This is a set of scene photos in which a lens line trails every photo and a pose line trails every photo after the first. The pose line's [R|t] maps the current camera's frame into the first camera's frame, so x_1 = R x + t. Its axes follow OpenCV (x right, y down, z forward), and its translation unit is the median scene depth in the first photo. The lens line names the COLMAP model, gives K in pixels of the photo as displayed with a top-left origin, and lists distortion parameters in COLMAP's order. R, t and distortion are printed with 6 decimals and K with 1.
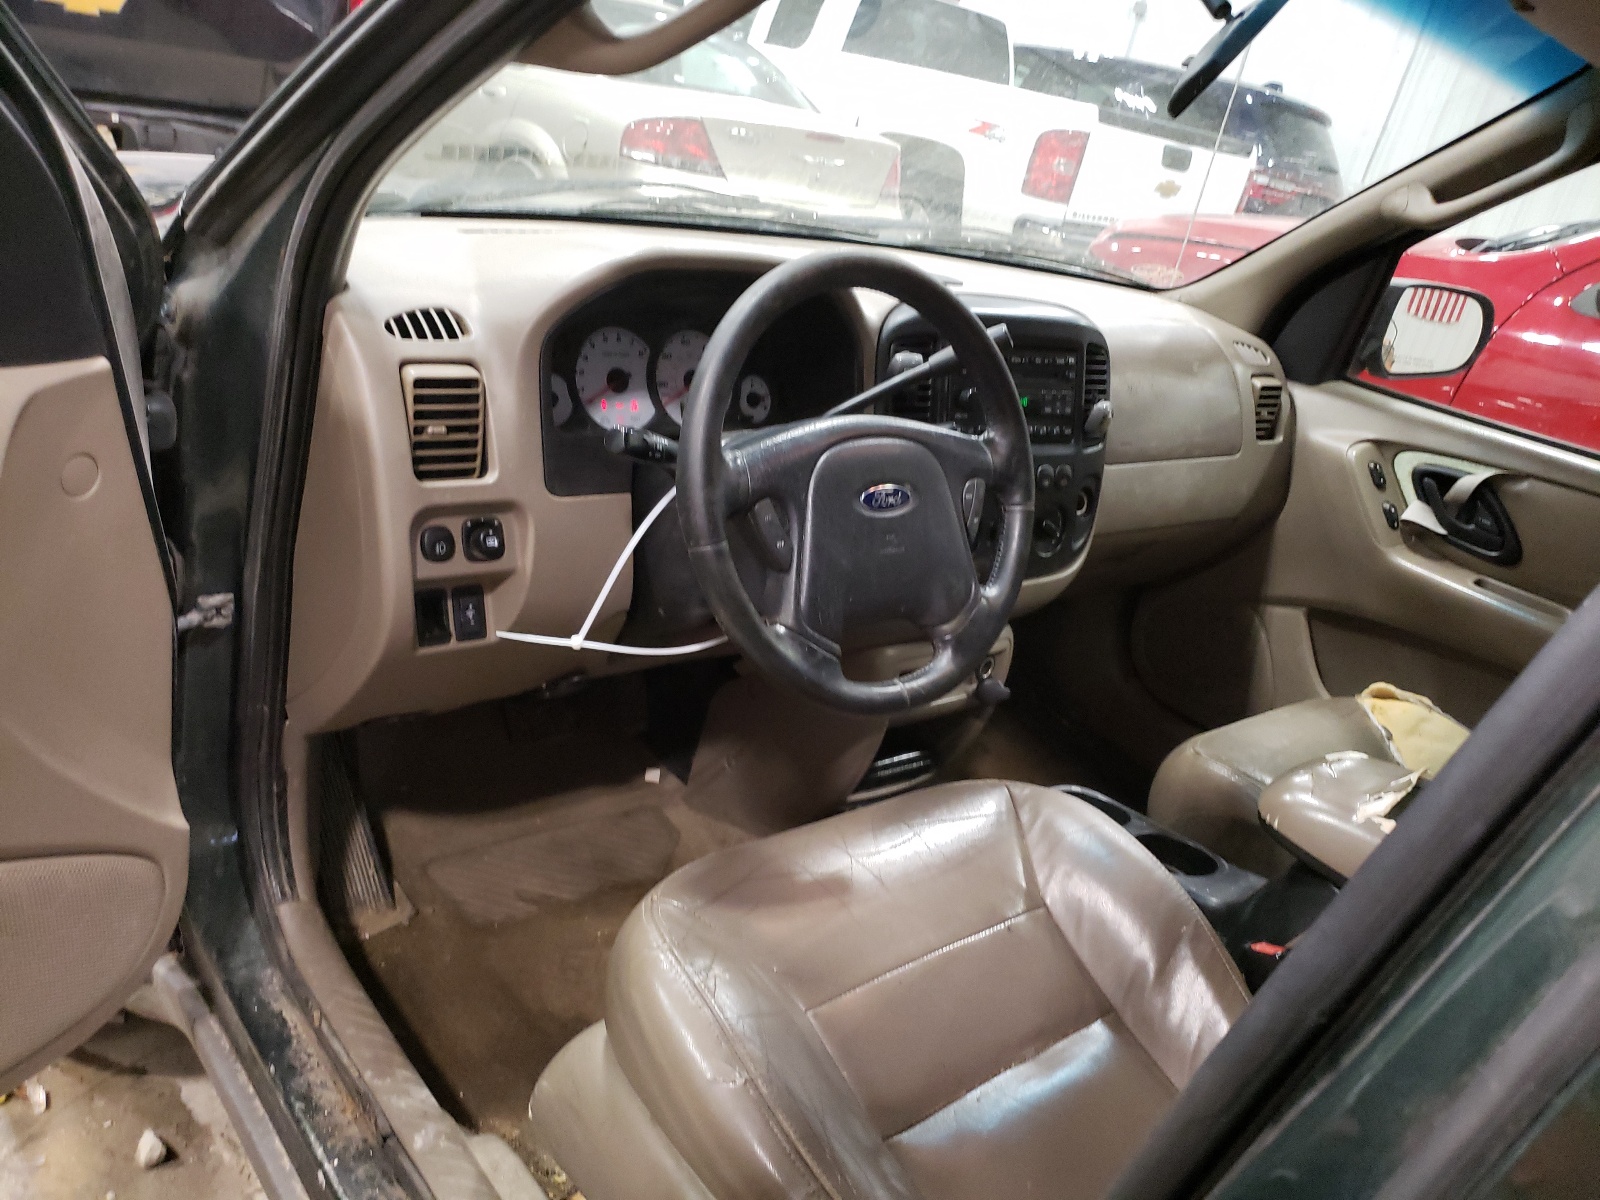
lens RADIAL K [[1207.4, 0, 800.0], [0, 1207.4, 600.0], [0, 0, 1]] dist [0.002349, 0.000477]
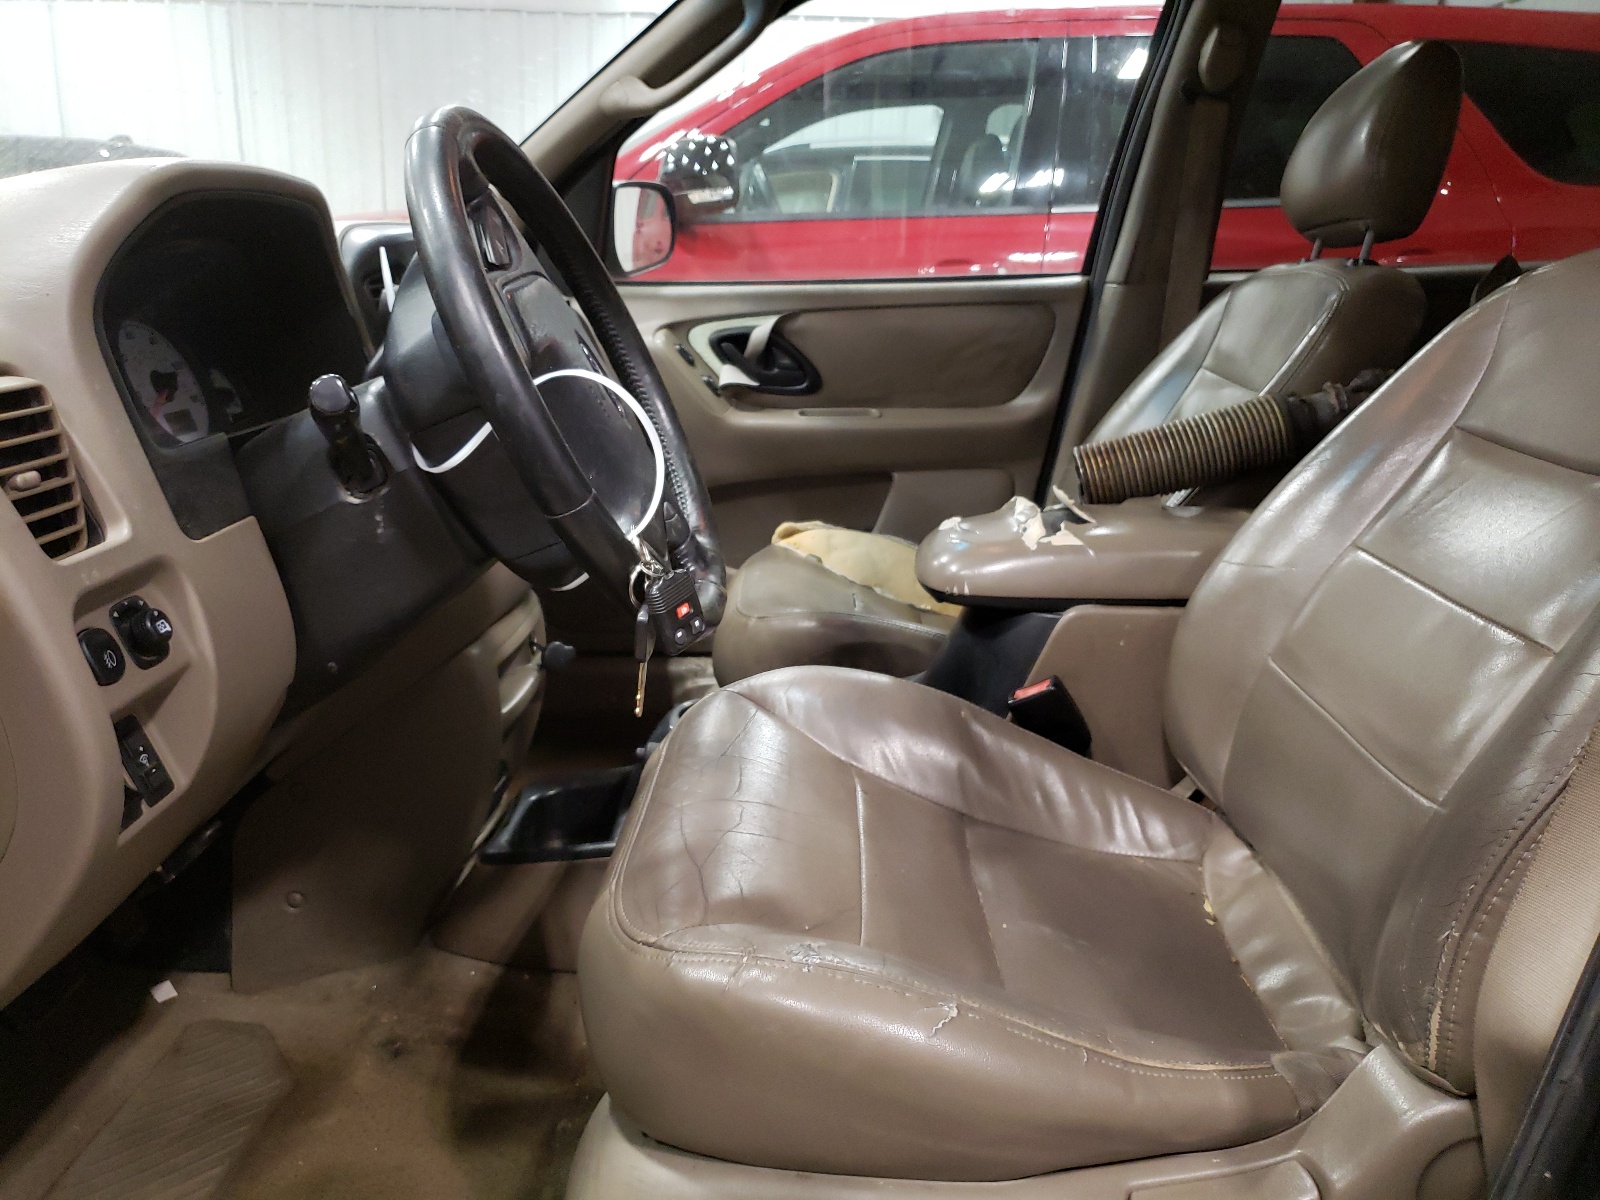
lens RADIAL K [[1229.5, 0, 800.0], [0, 1229.5, 600.0], [0, 0, 1]] dist [-0.000555, -0.000716]
pose [[0.659156, -0.387529, 0.644465, -0.251009], [0.407656, 0.904287, 0.126816, -0.003704], [-0.631926, 0.179128, 0.754044, 0.166356]]
